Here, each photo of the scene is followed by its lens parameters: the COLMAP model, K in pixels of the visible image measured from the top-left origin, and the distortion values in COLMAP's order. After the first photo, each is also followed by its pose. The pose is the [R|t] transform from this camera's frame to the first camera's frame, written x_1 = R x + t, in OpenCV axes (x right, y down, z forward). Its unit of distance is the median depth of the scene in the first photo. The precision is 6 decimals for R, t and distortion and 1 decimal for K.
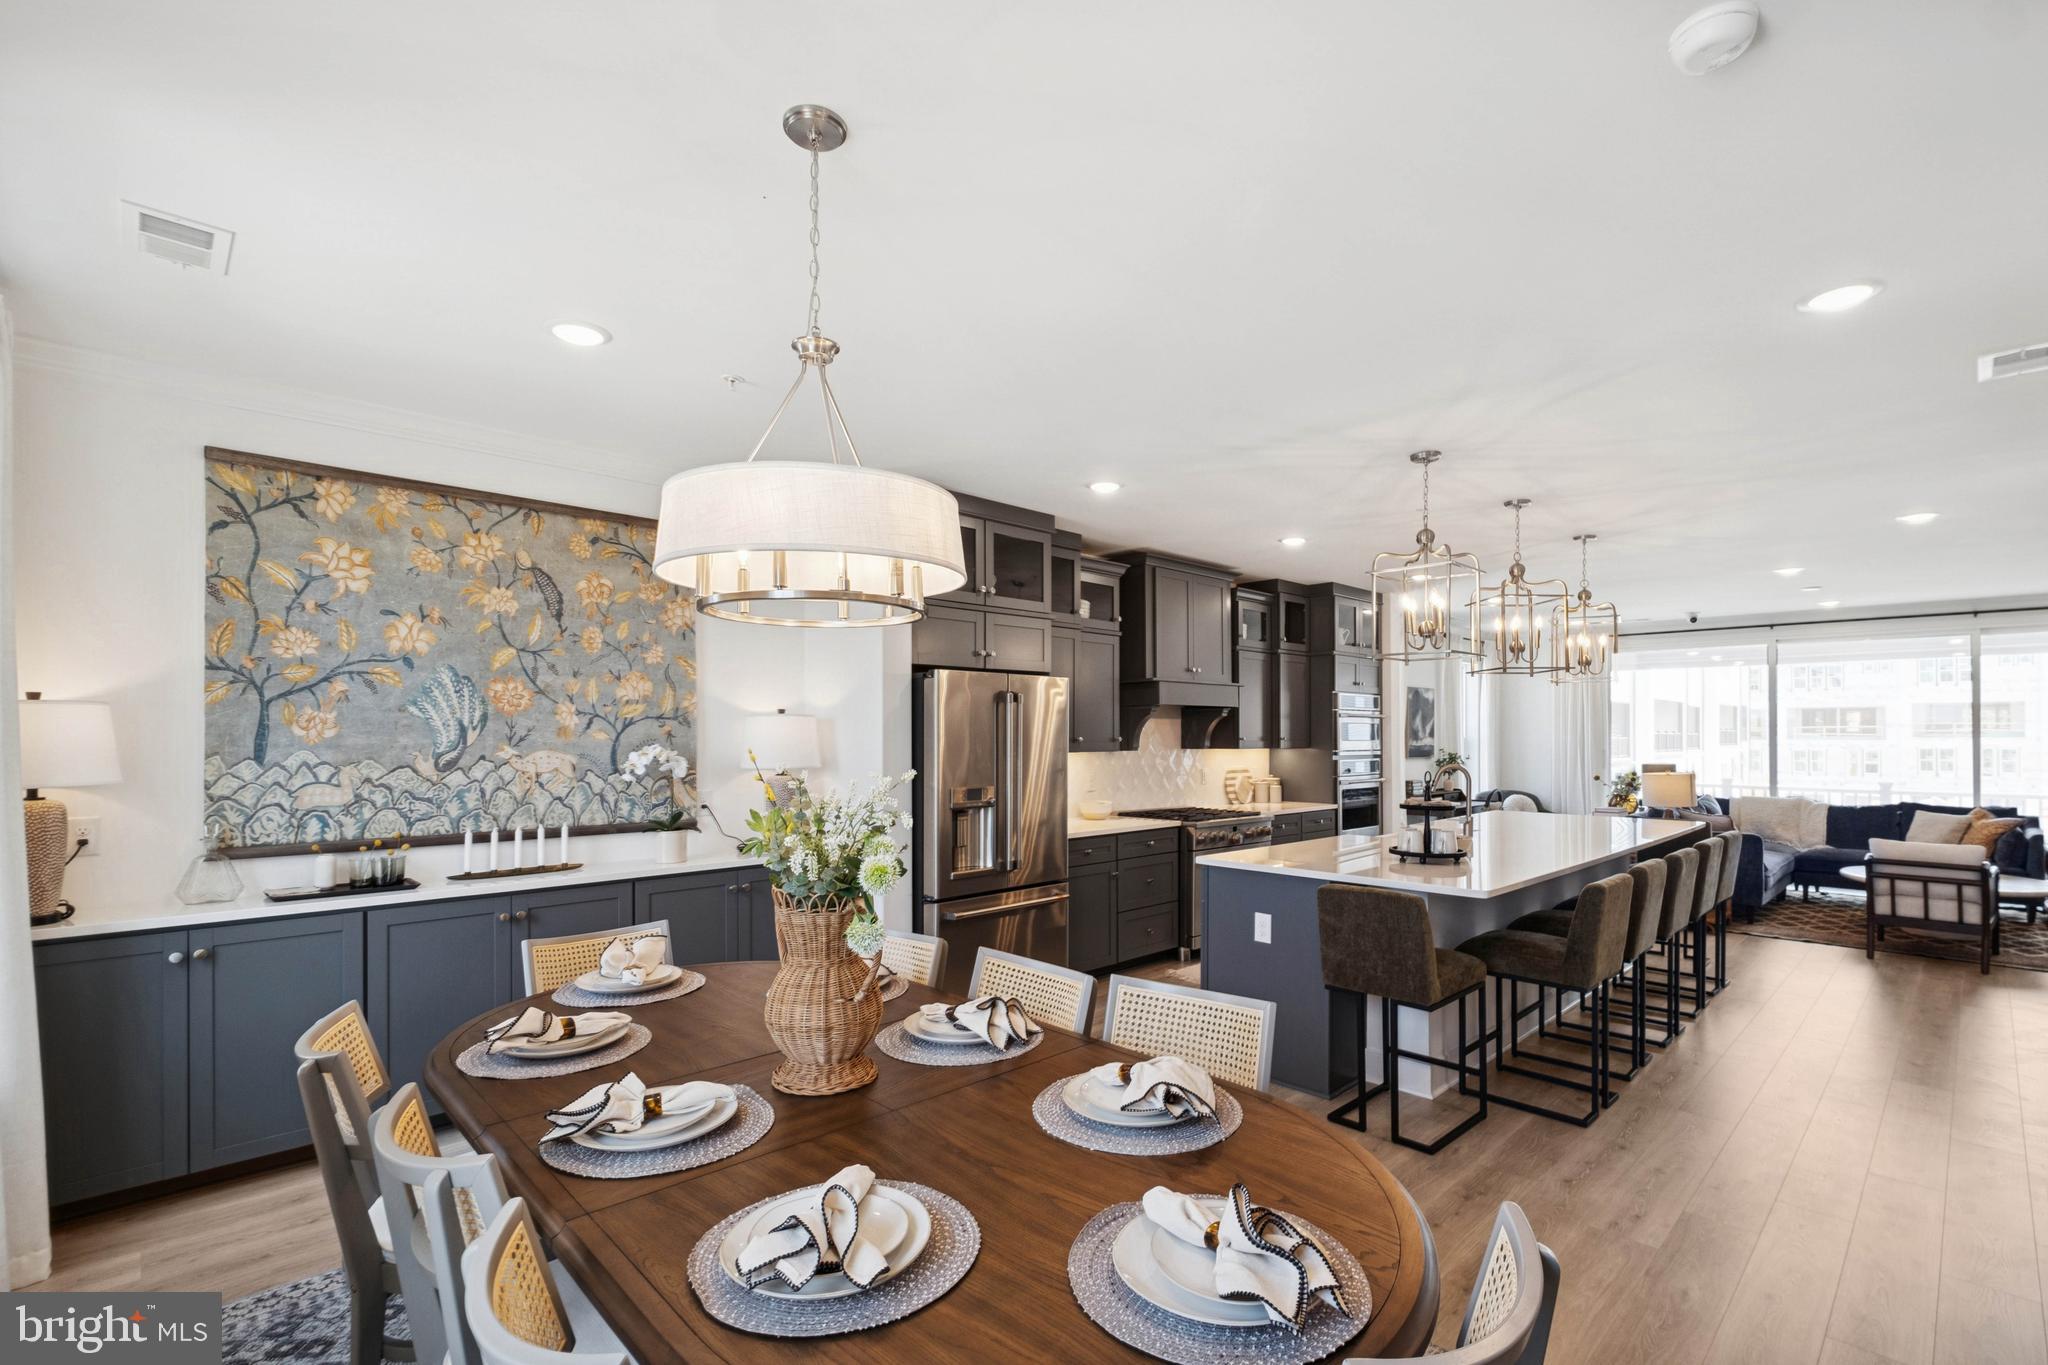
lens RADIAL K [[911.6, 0, 1055.4], [0, 911.6, 727.8], [0, 0, 1]] dist [0.004095, -0.004717]
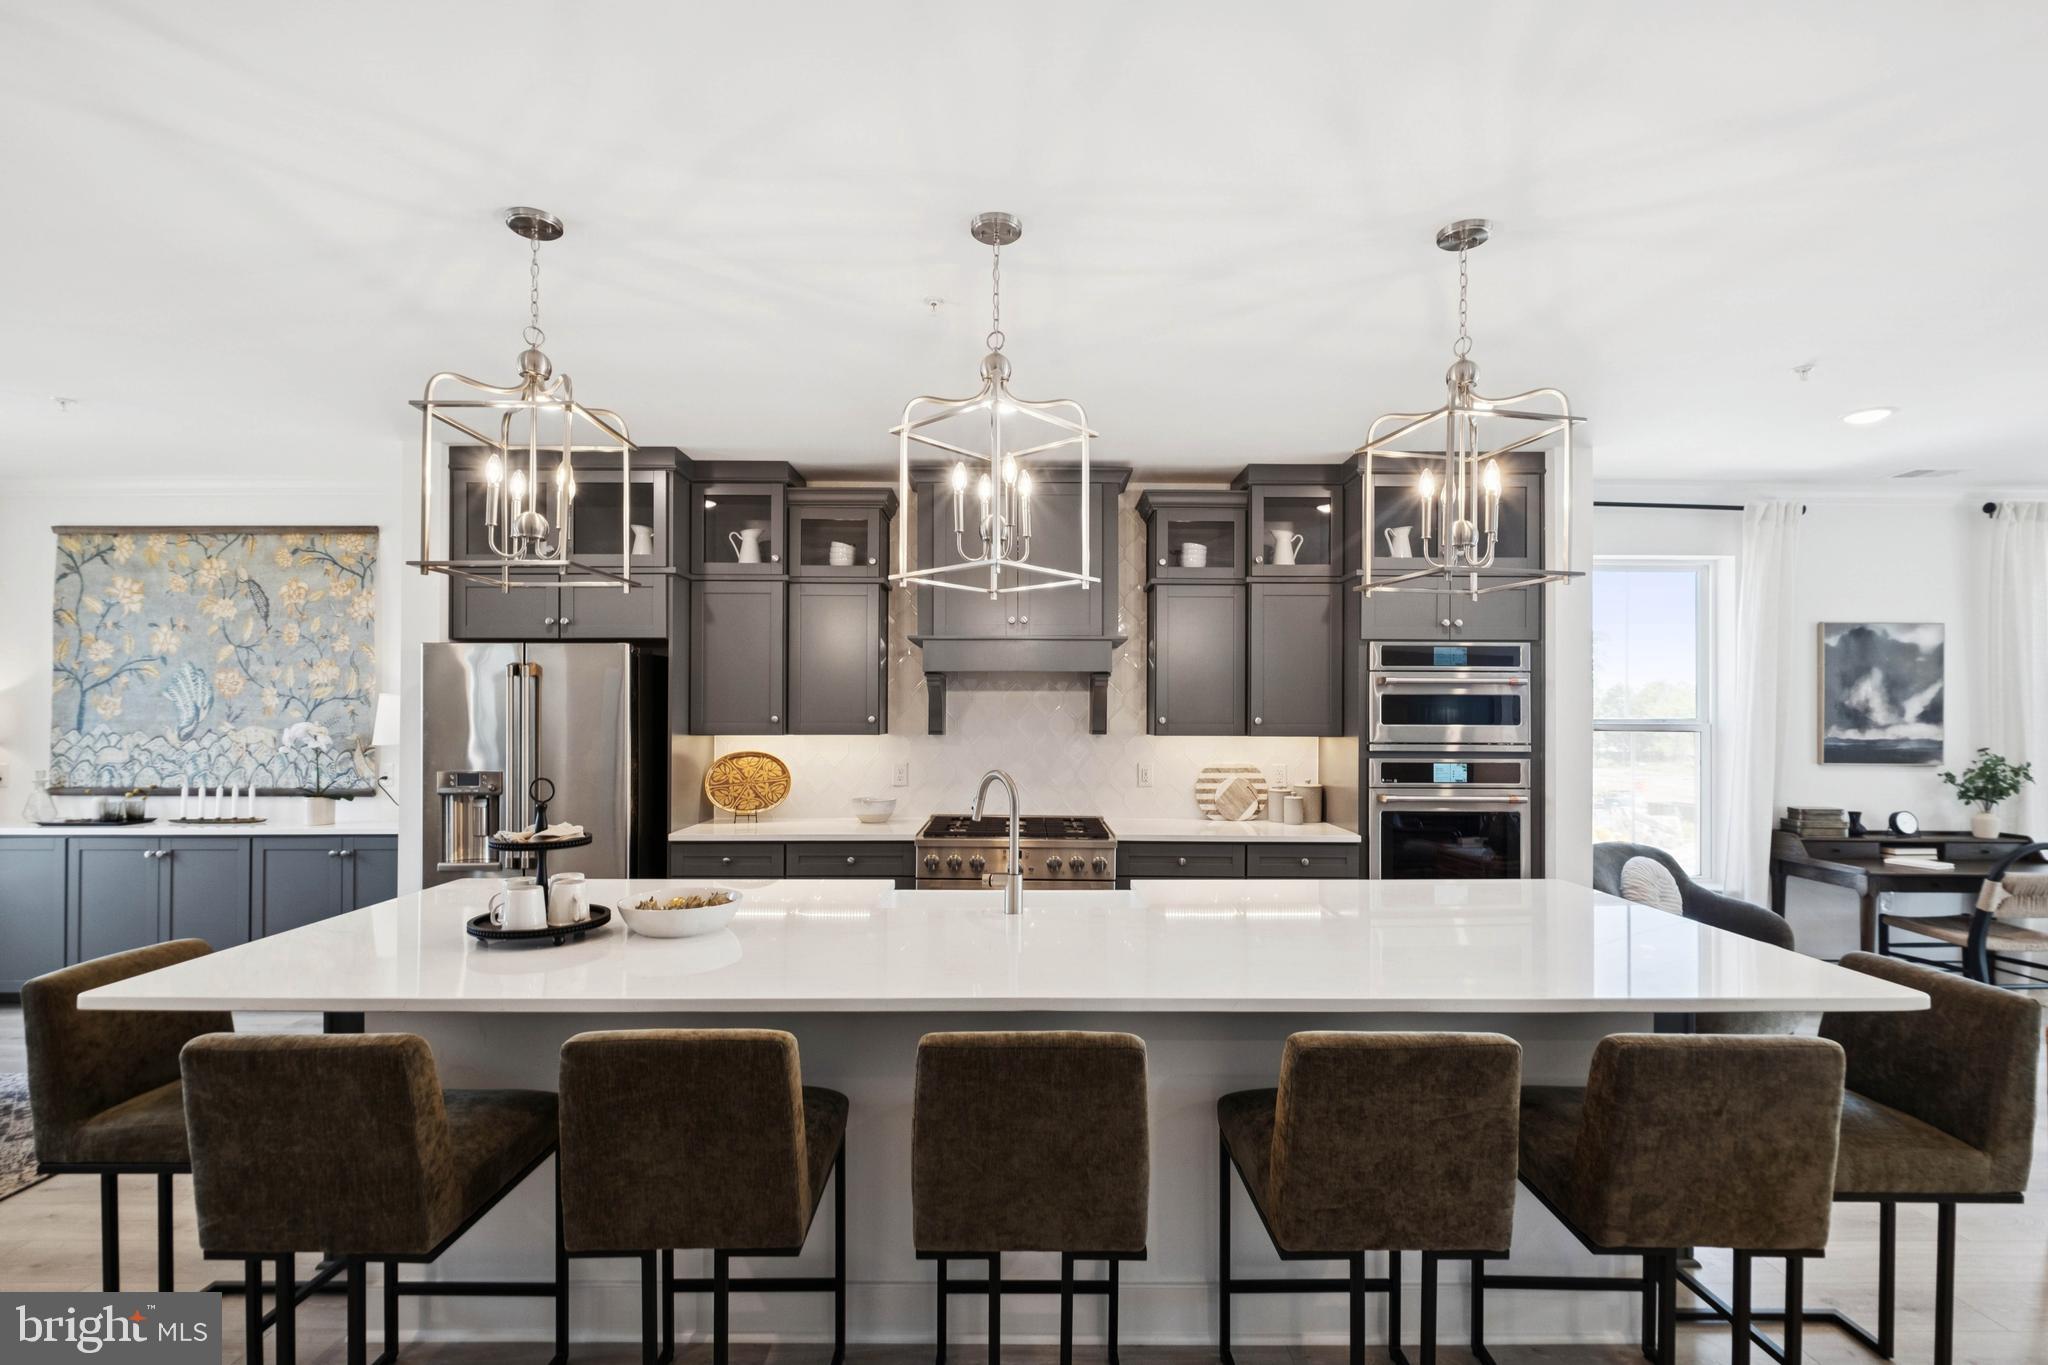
lens RADIAL K [[911.6, 0, 1023.3], [0, 911.6, 709.8], [0, 0, 1]] dist [0.004095, -0.004717]
pose [[0.719044, -0.004518, -0.694950, 0.702471], [0.003416, 0.999990, -0.002967, 0.006816], [0.694957, -0.000240, 0.719052, 0.550228]]
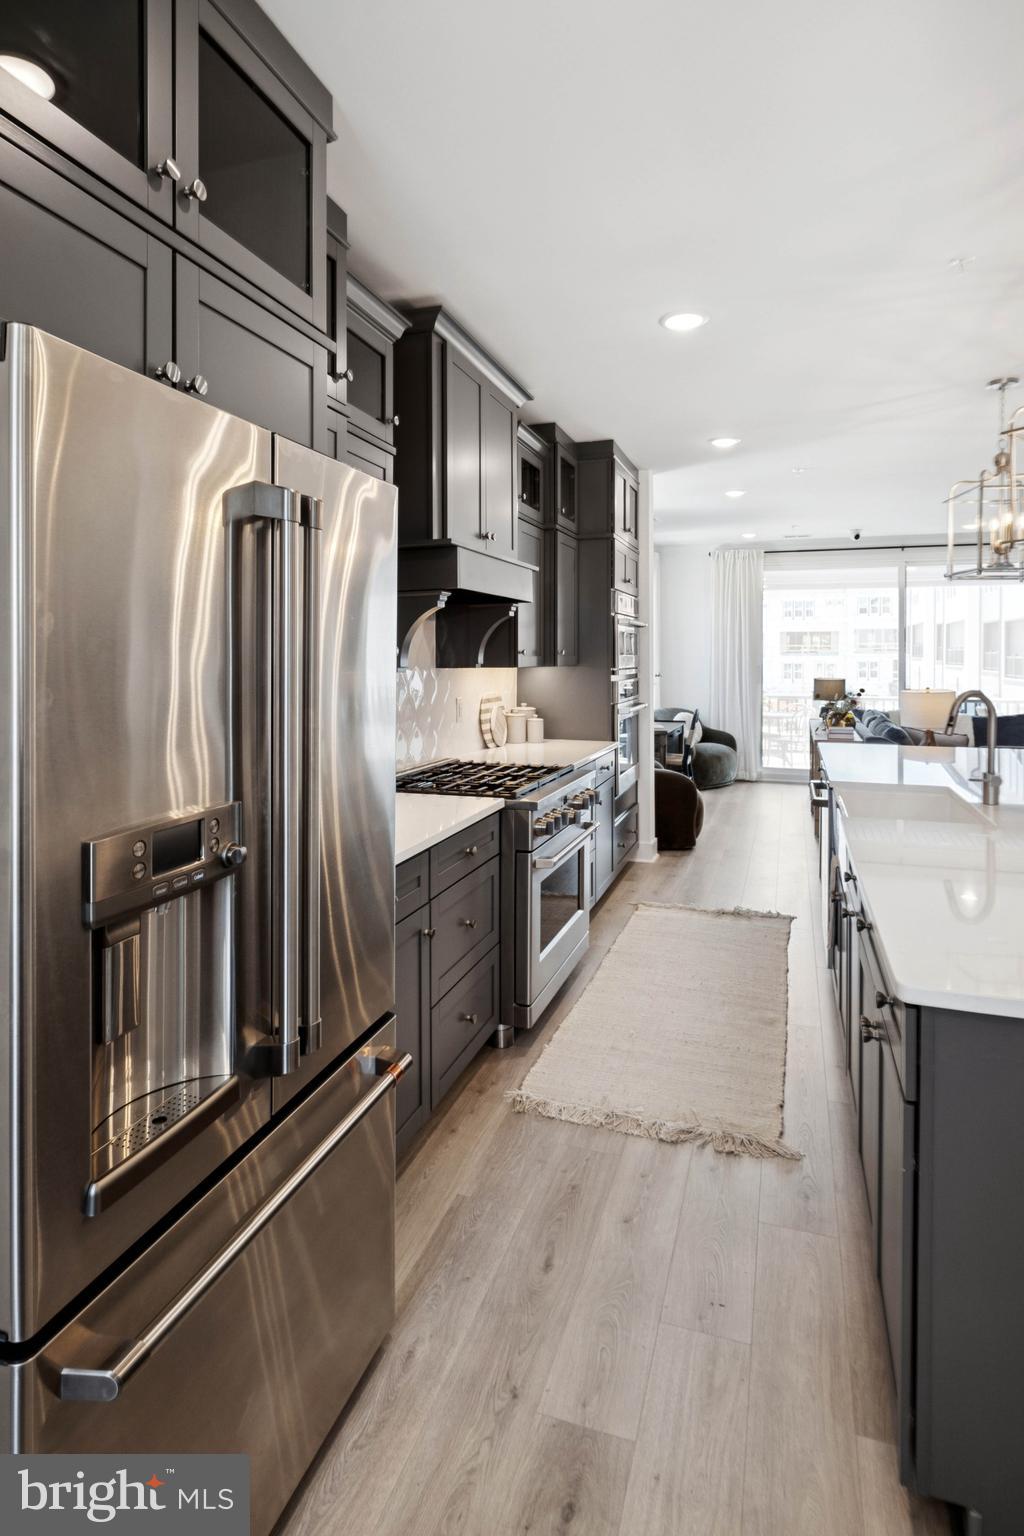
lens RADIAL K [[825.9, 0, 516.2], [0, 825.9, 671.5], [0, 0, 1]] dist [0.008165, -0.000776]
pose [[0.893348, -0.009060, 0.449273, -0.082721], [-0.004433, 0.999570, 0.028973, 0.010143], [-0.449343, -0.027875, 0.892924, 0.555028]]
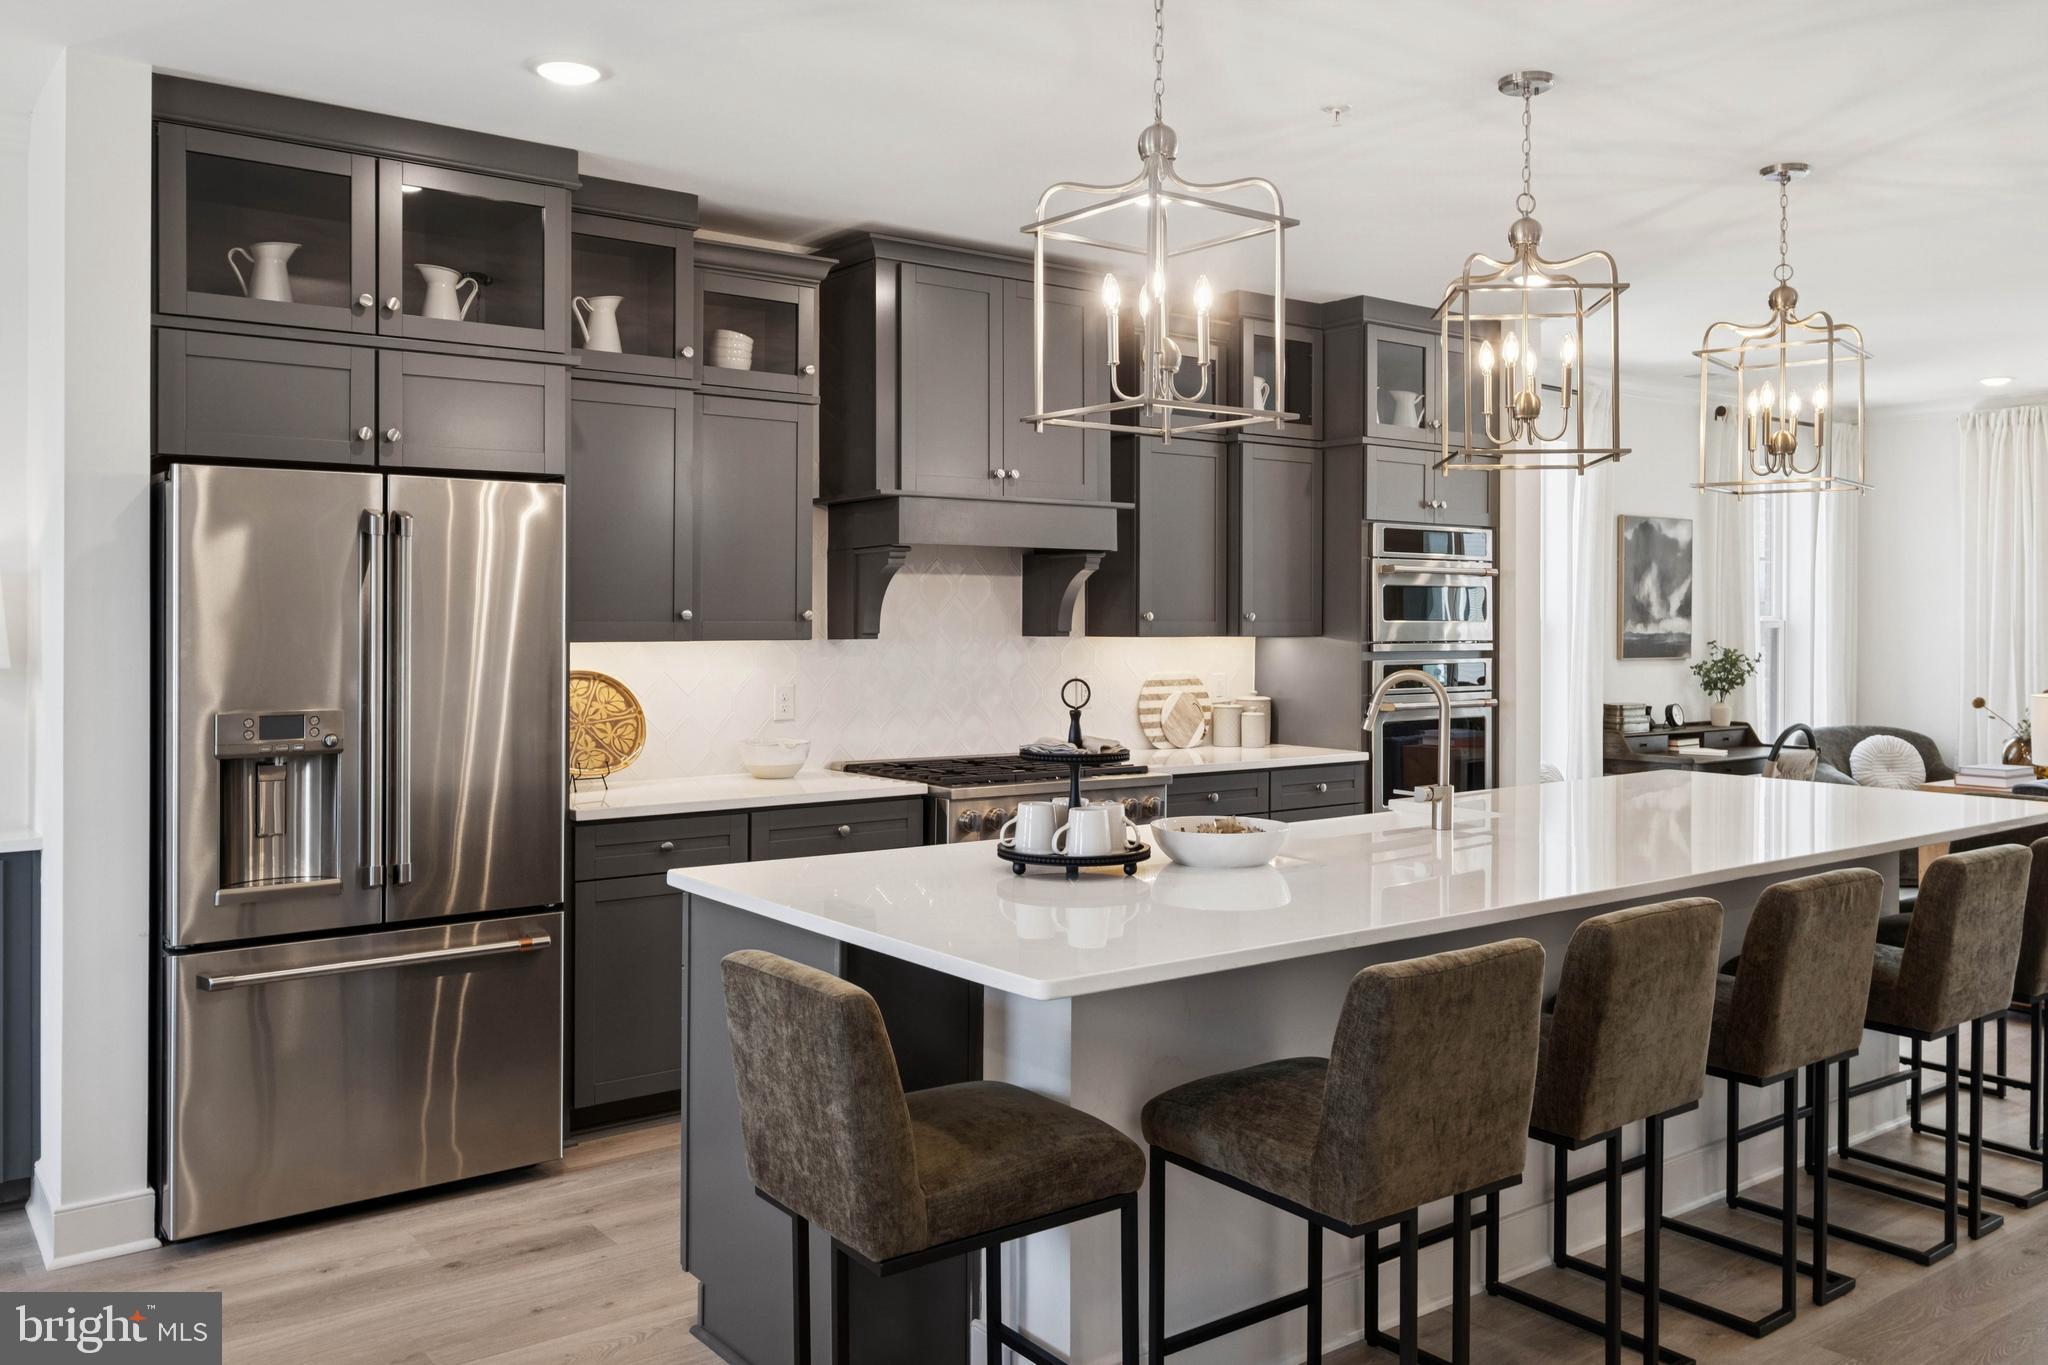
lens RADIAL K [[1600.7, 0, 1055.3], [0, 1600.7, 640.5], [0, 0, 1]] dist [0.000033, 0.007154]
pose [[0.992533, 0.004114, -0.121905, 0.312150], [-0.001199, 0.999712, 0.023981, 0.004952], [0.121968, -0.023656, 0.992252, 0.164218]]
